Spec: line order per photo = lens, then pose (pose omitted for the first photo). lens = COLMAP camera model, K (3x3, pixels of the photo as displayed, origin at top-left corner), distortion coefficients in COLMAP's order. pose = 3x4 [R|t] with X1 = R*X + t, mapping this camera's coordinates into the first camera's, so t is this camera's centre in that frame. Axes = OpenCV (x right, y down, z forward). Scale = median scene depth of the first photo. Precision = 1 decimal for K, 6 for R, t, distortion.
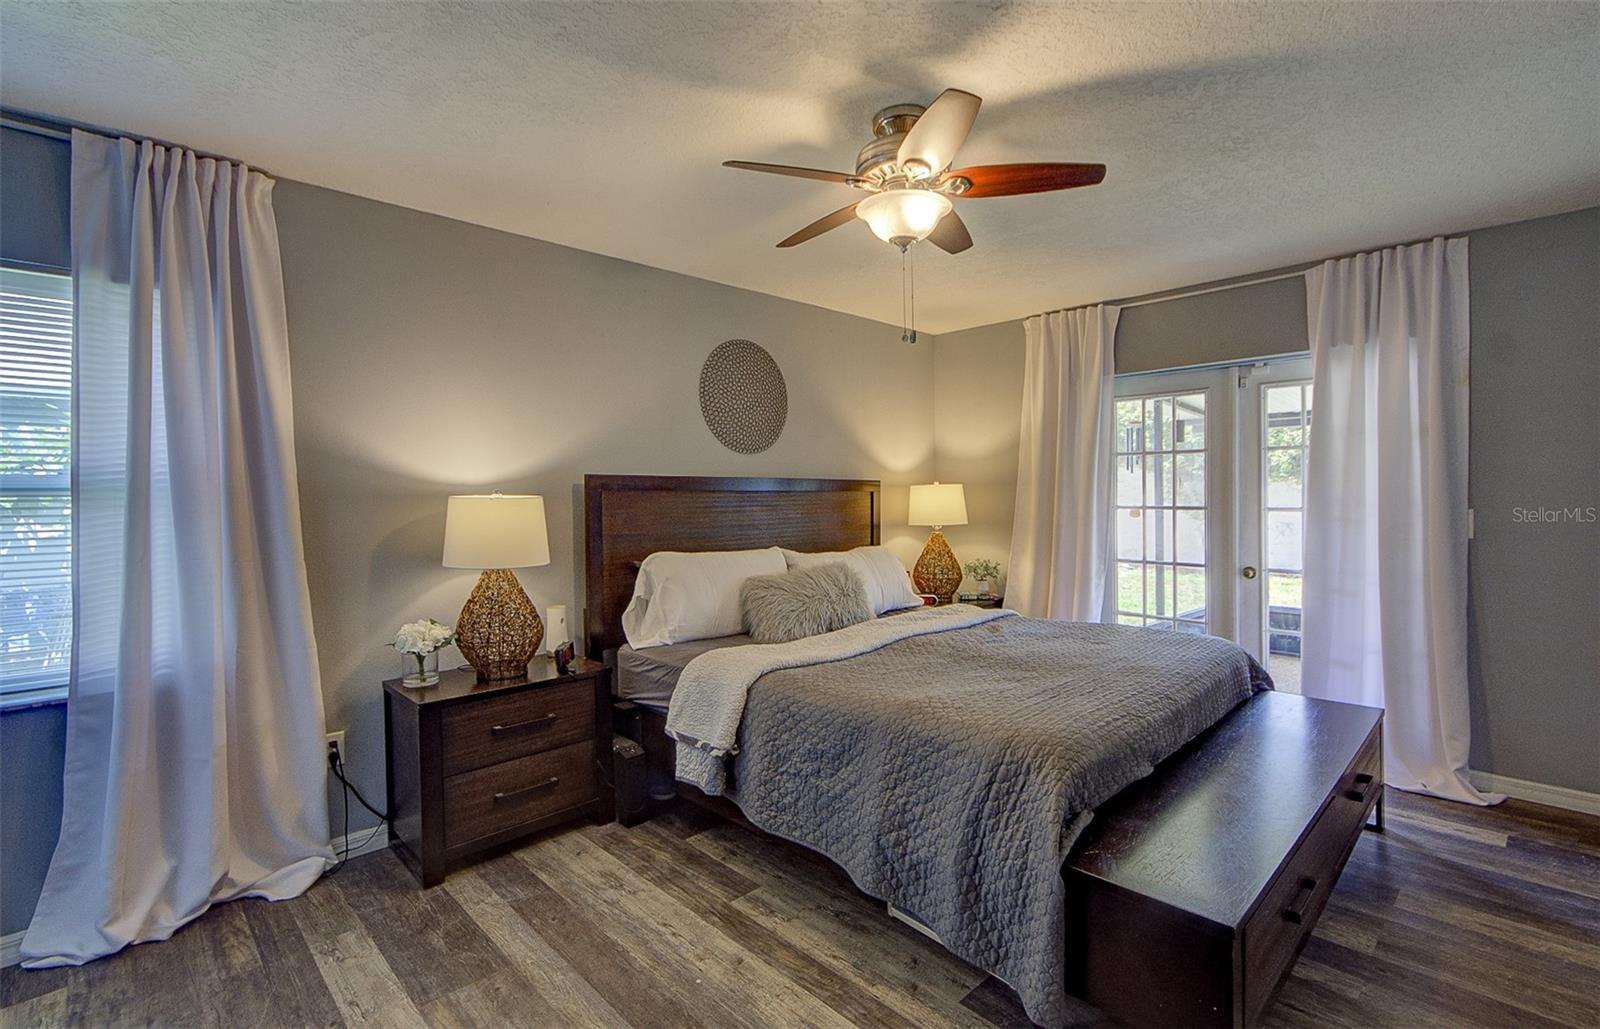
lens RADIAL K [[729.1, 0, 805.5], [0, 729.1, 497.2], [0, 0, 1]] dist [0.008115, -0.000082]
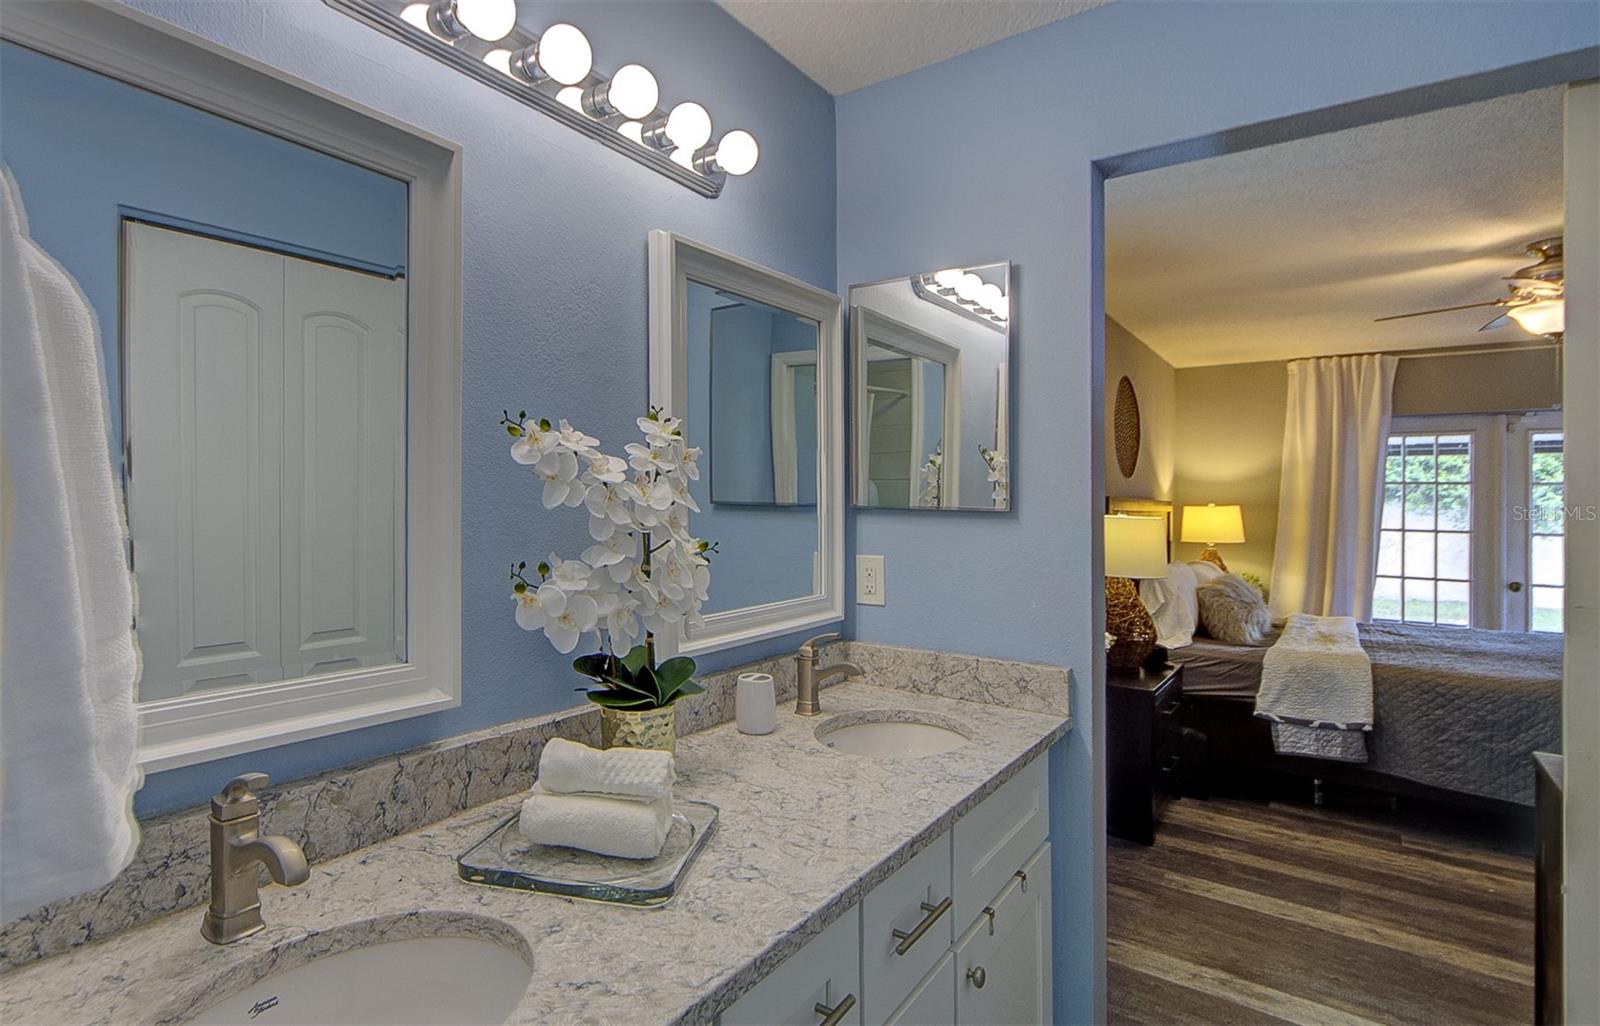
lens RADIAL K [[805.2, 0, 728.7], [0, 805.2, 495.3], [0, 0, 1]] dist [0.004323, -0.000572]
pose [[0.990453, 0.021486, 0.136169, -0.956072], [-0.019866, 0.999715, -0.013240, -0.004083], [-0.136415, 0.010409, 0.990597, -0.148671]]
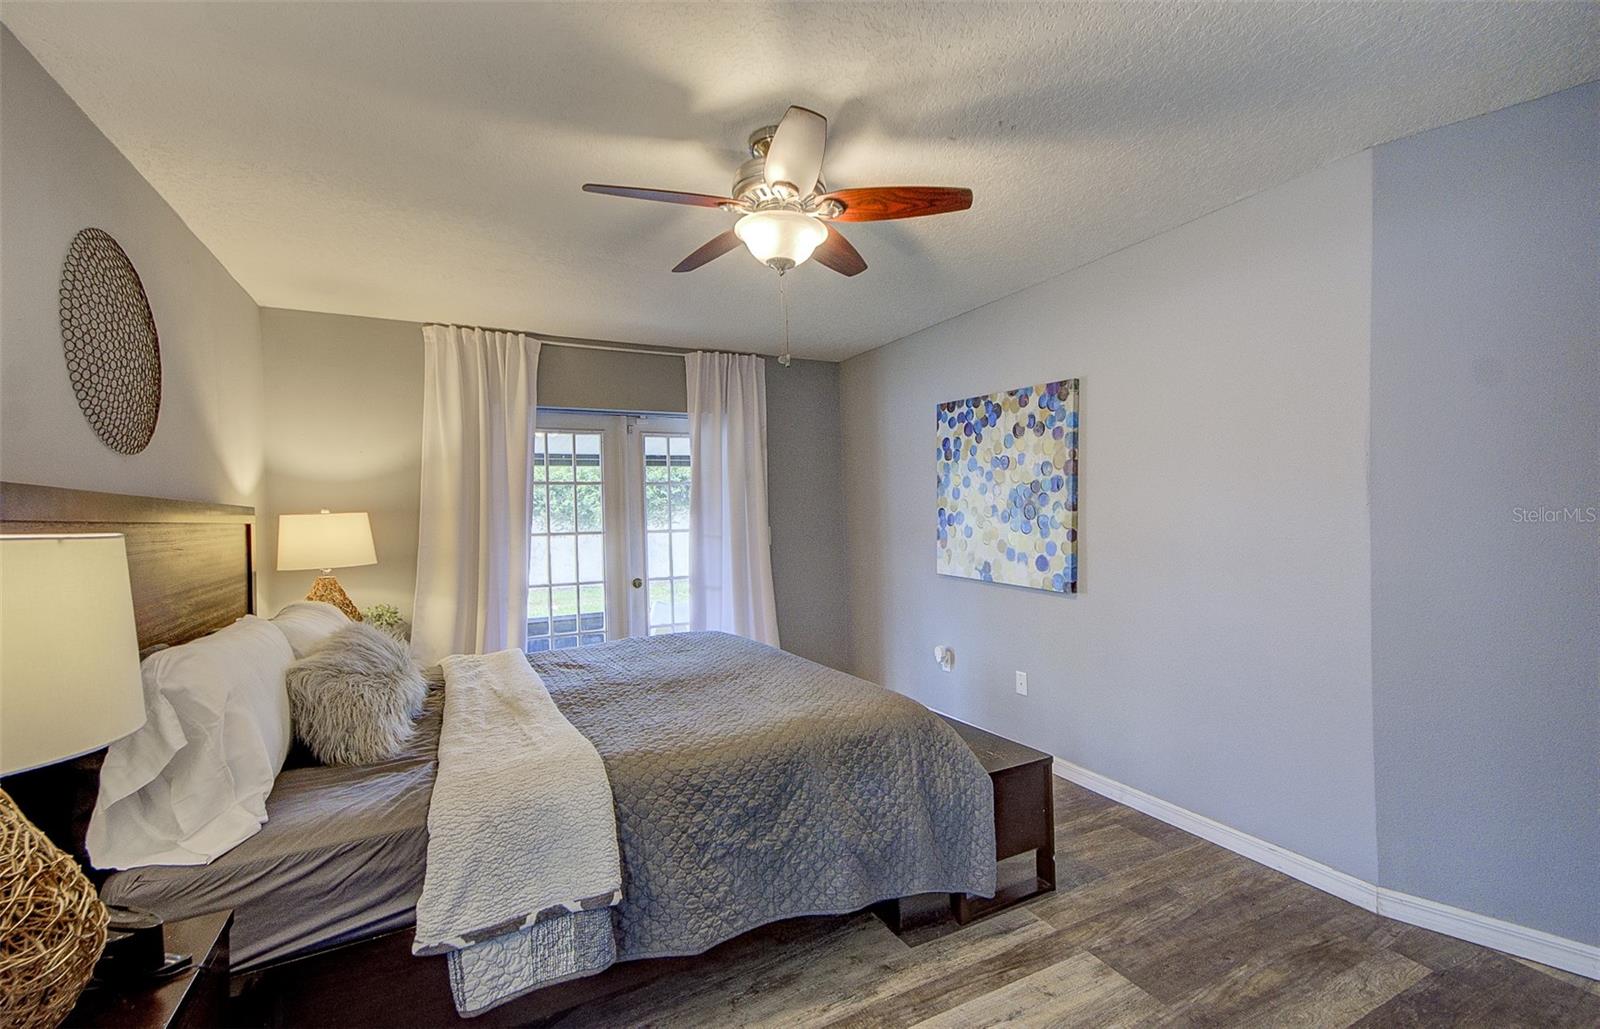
lens RADIAL K [[678.8, 0, 805.0], [0, 678.8, 513.8], [0, 0, 1]] dist [0.026363, -0.000110]
pose [[0.297219, -0.002737, 0.954806, -0.465625], [0.028557, 0.999574, -0.006025, 0.001191], [-0.954382, 0.029057, 0.297170, 0.432998]]
